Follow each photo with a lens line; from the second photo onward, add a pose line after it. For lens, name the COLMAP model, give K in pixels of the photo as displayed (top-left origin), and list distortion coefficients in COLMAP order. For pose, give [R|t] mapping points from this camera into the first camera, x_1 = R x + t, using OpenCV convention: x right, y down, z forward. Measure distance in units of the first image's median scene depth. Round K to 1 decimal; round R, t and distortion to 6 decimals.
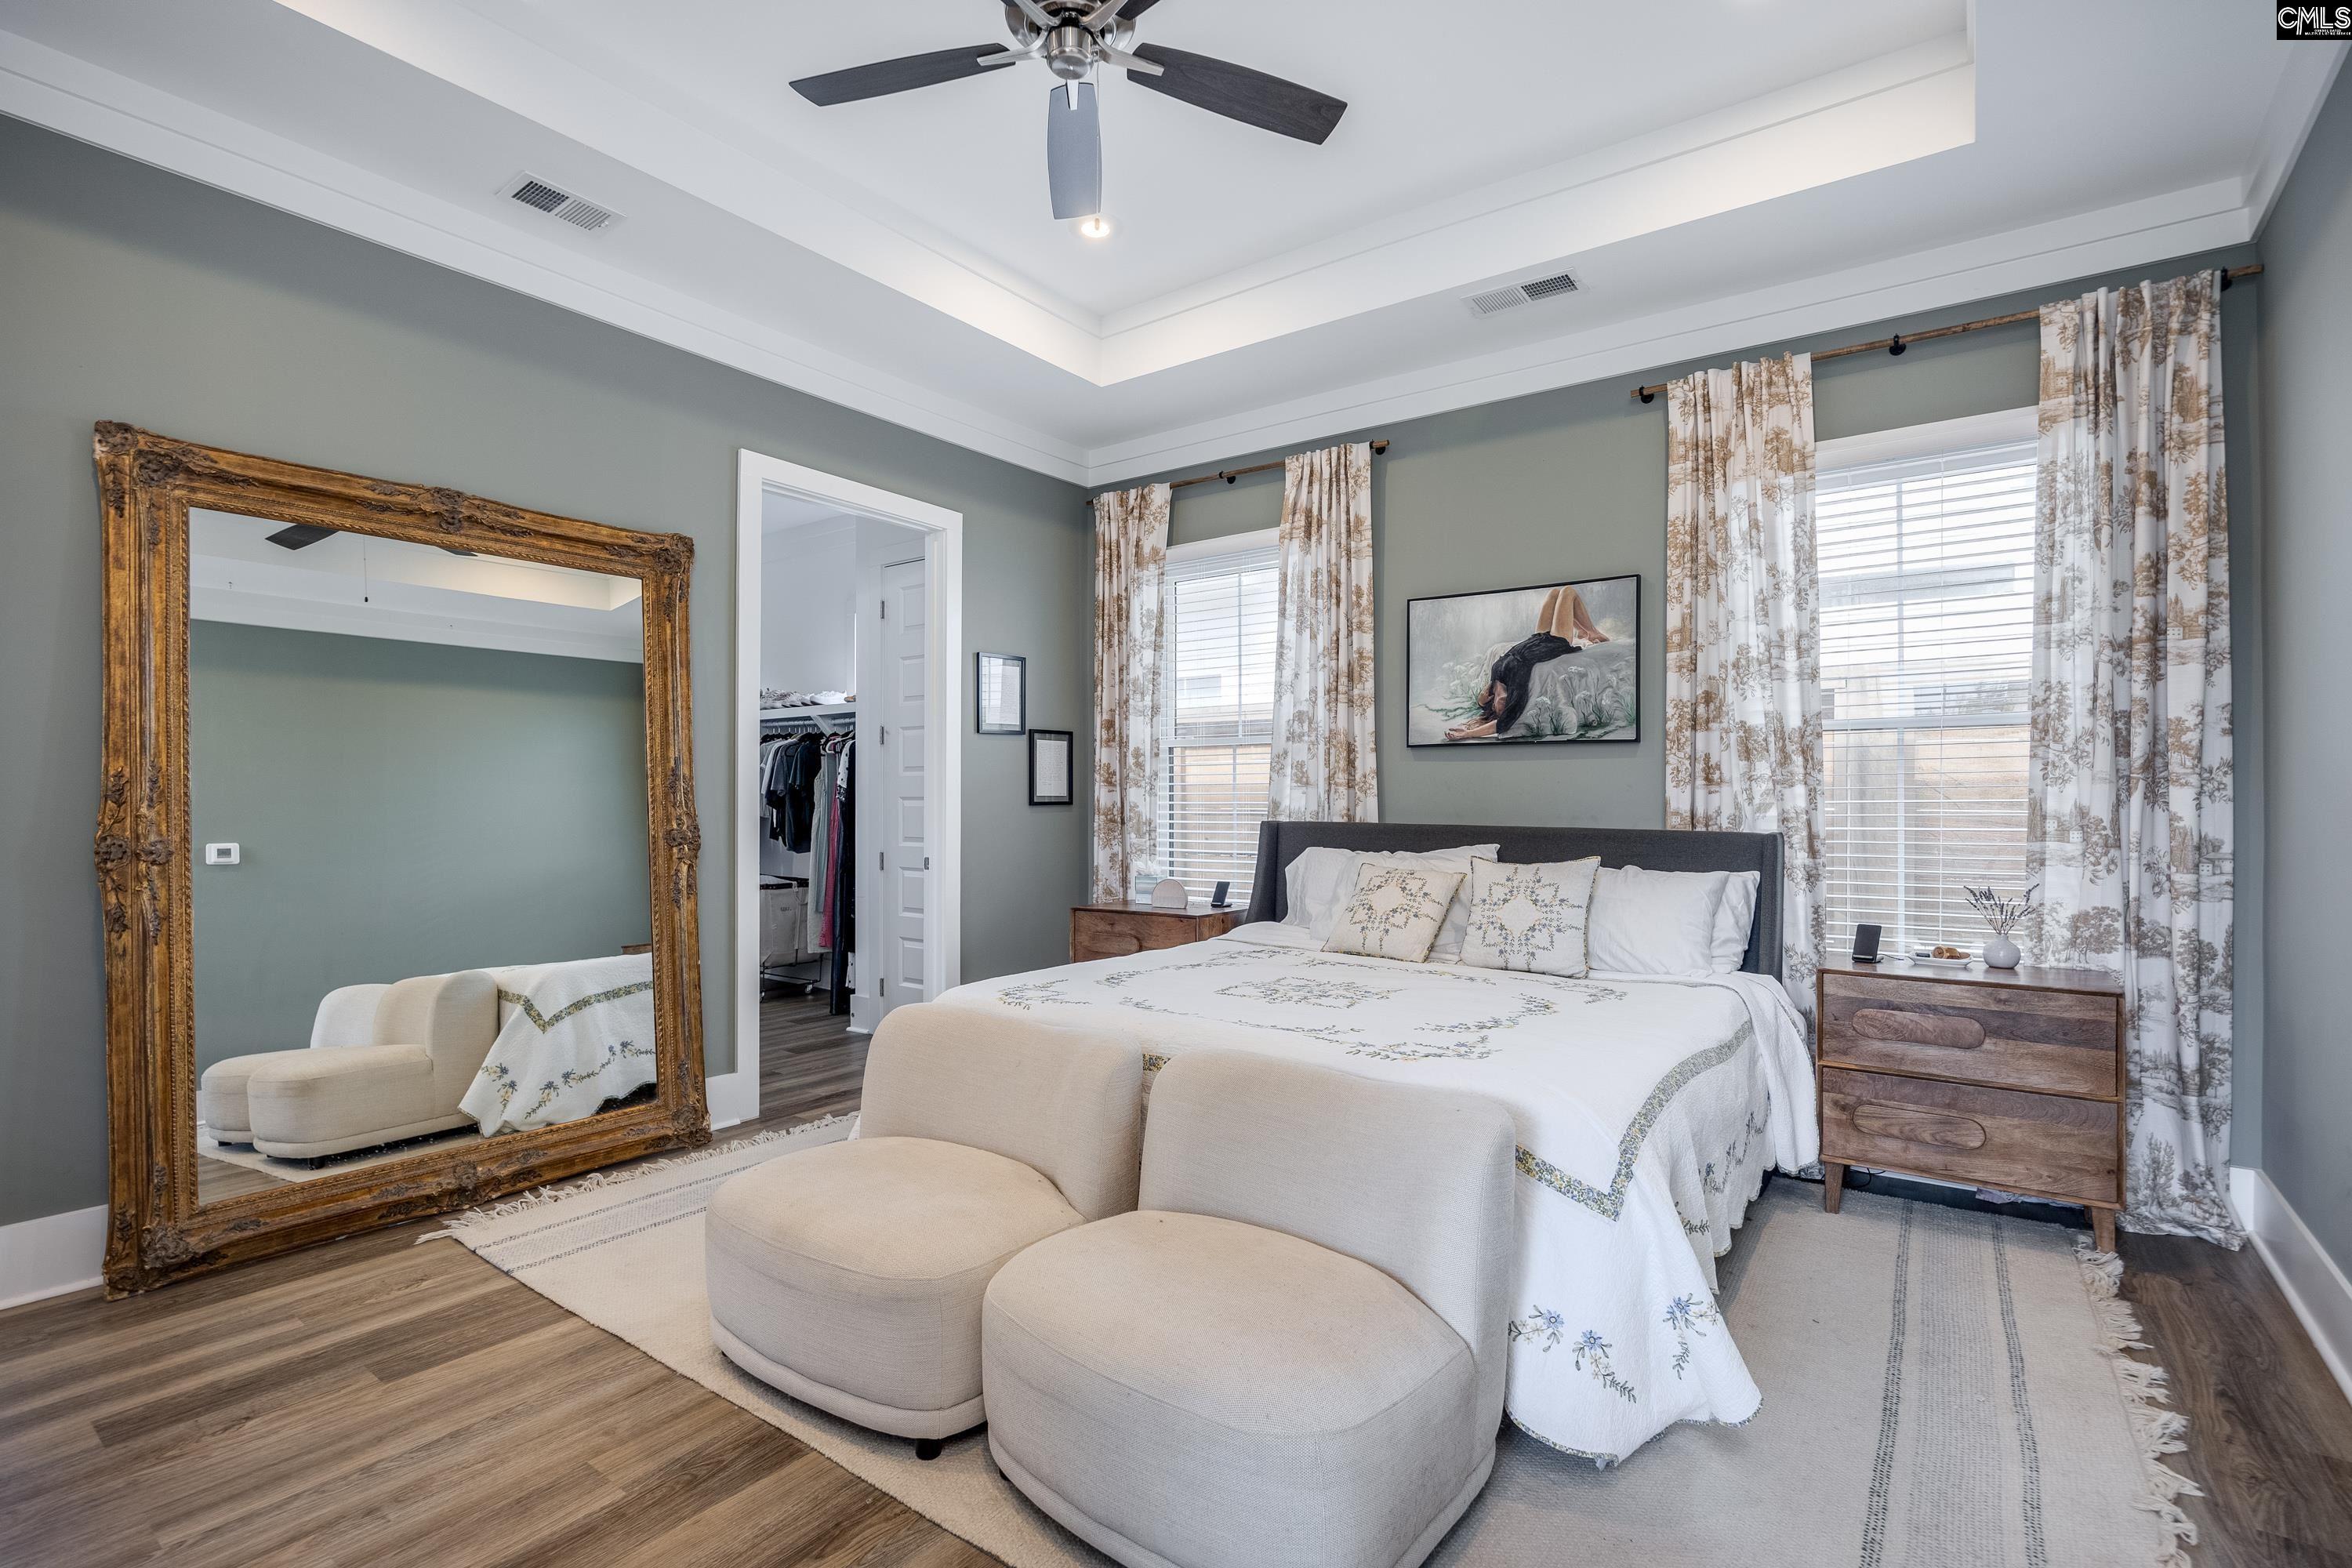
lens RADIAL K [[1094.2, 0, 1236.1], [0, 1094.2, 792.1], [0, 0, 1]] dist [-0.012900, -0.000124]
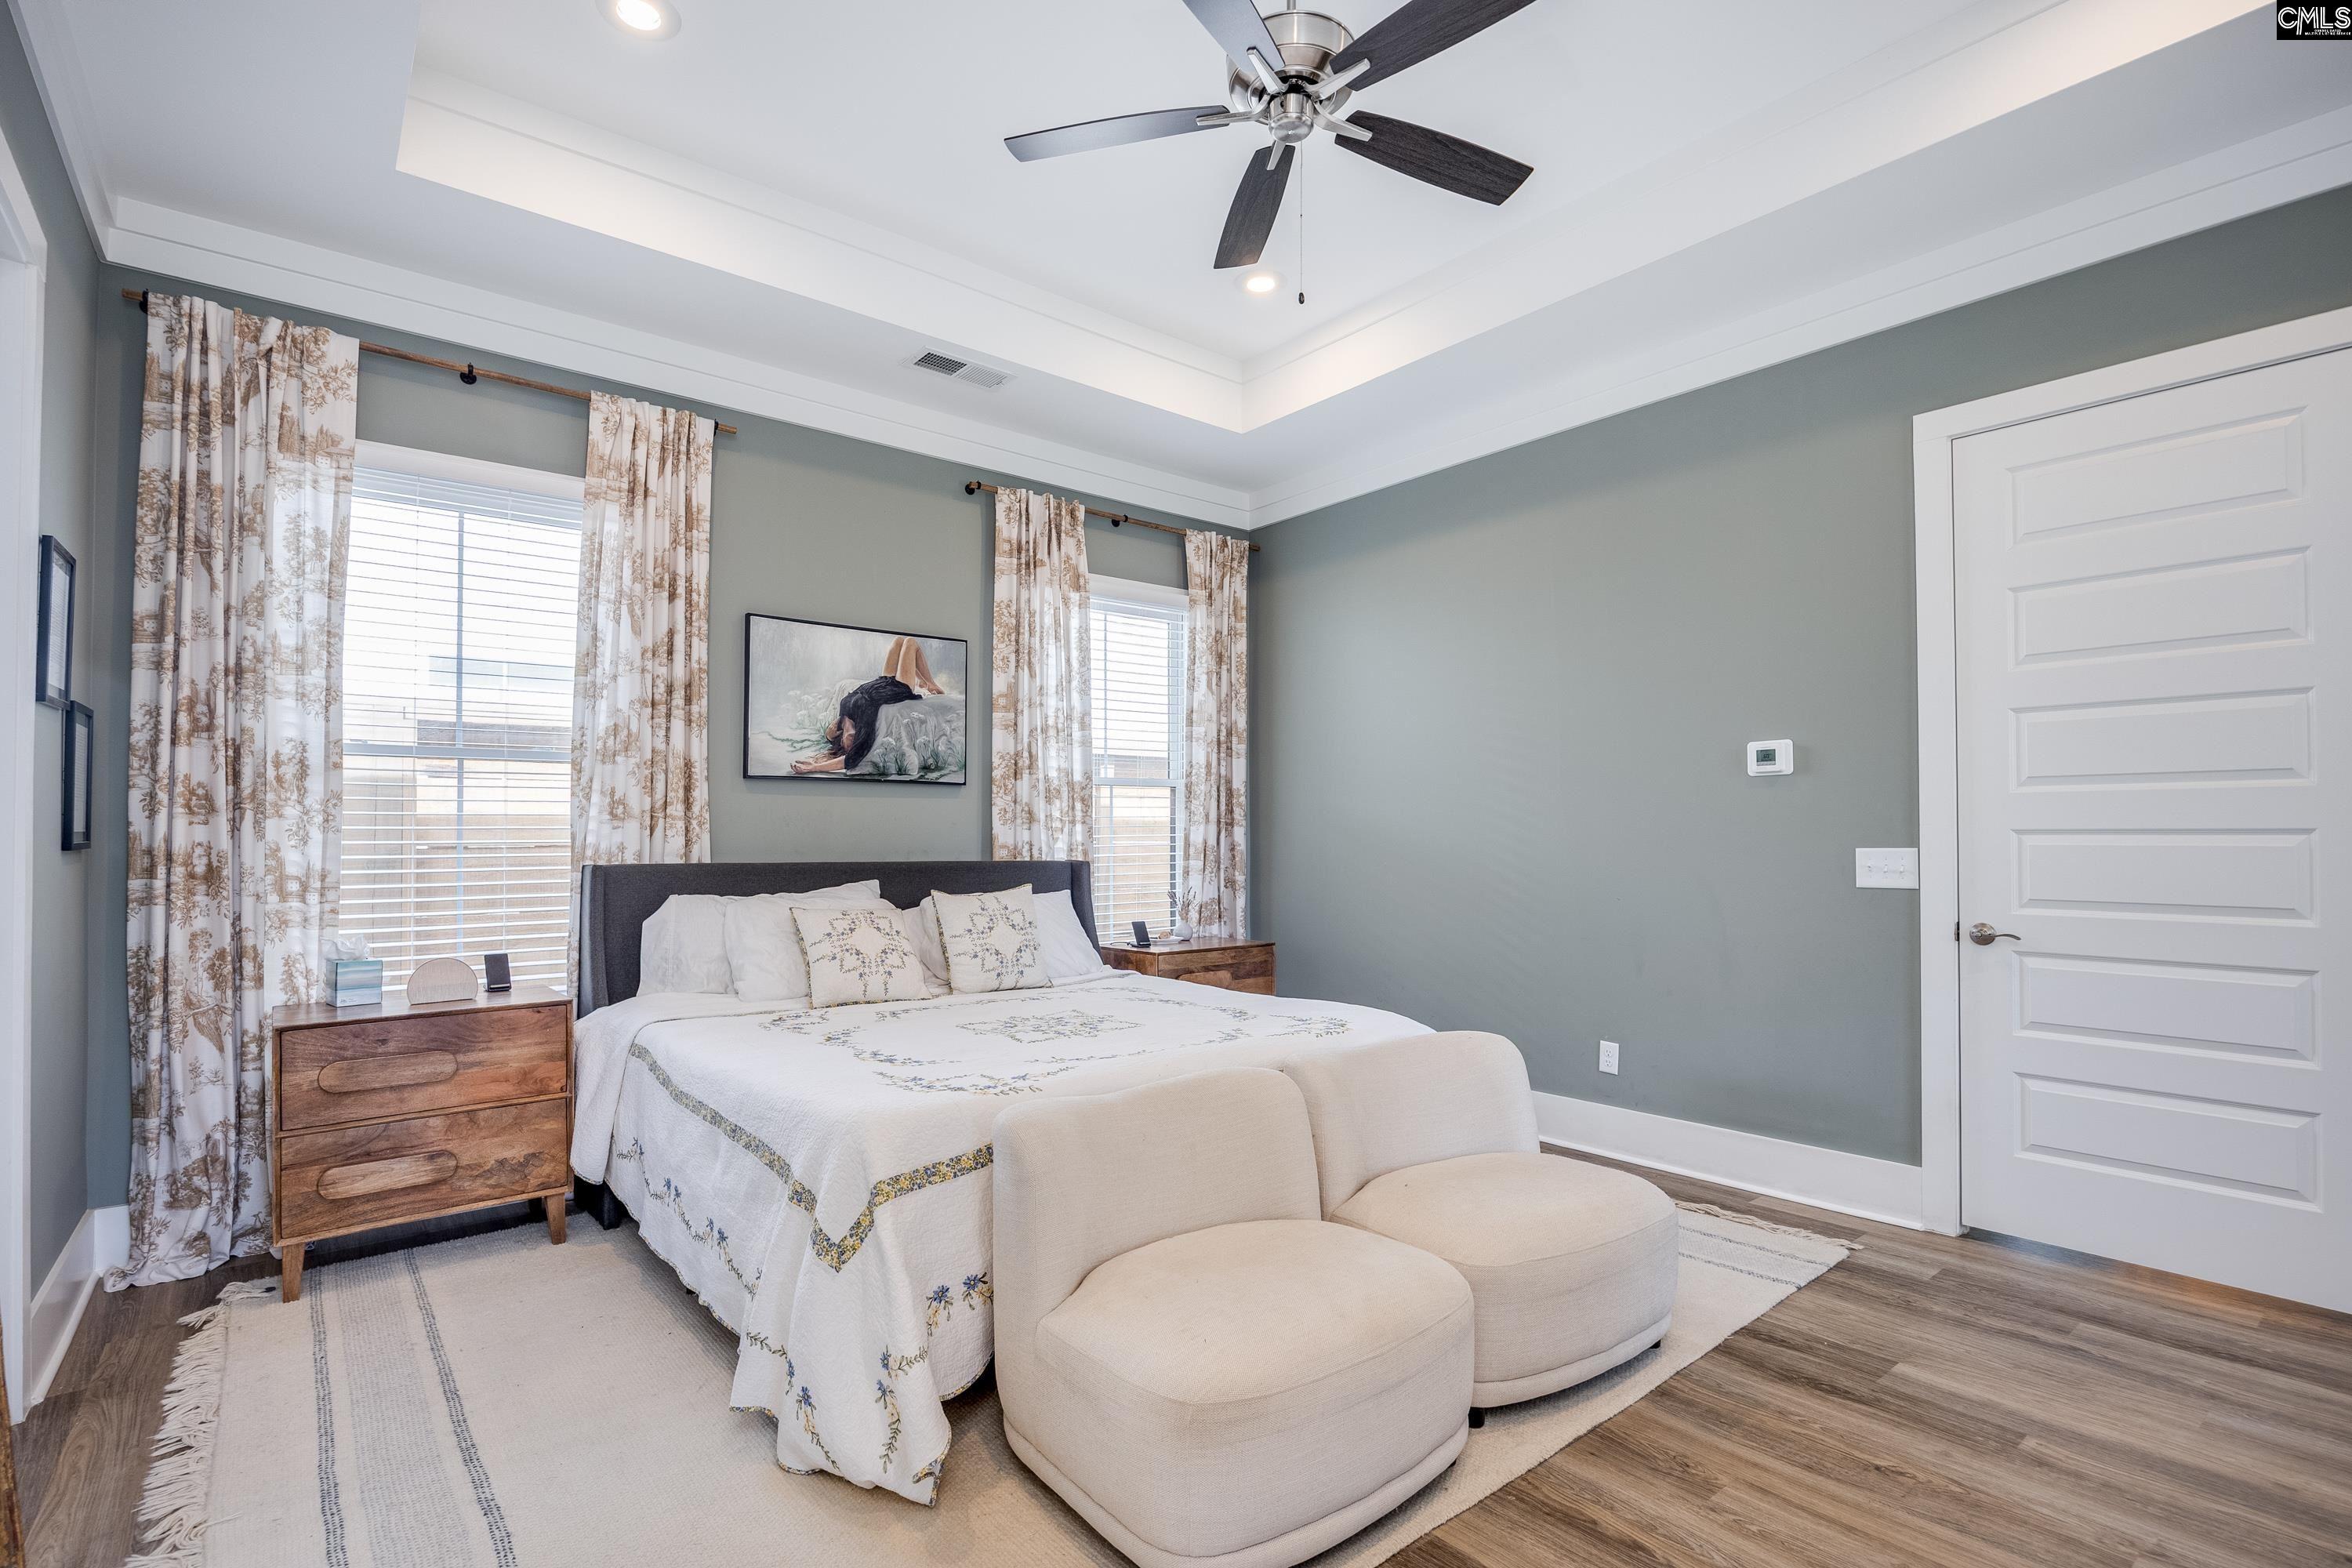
lens RADIAL K [[1079.7, 0, 1171.3], [0, 1079.7, 811.6], [0, 0, 1]] dist [0.000310, 0.000148]
pose [[0.282817, 0.016998, 0.959023, -0.637307], [-0.005522, 0.999855, -0.016093, -0.000946], [-0.959158, -0.000745, 0.282870, 0.449498]]
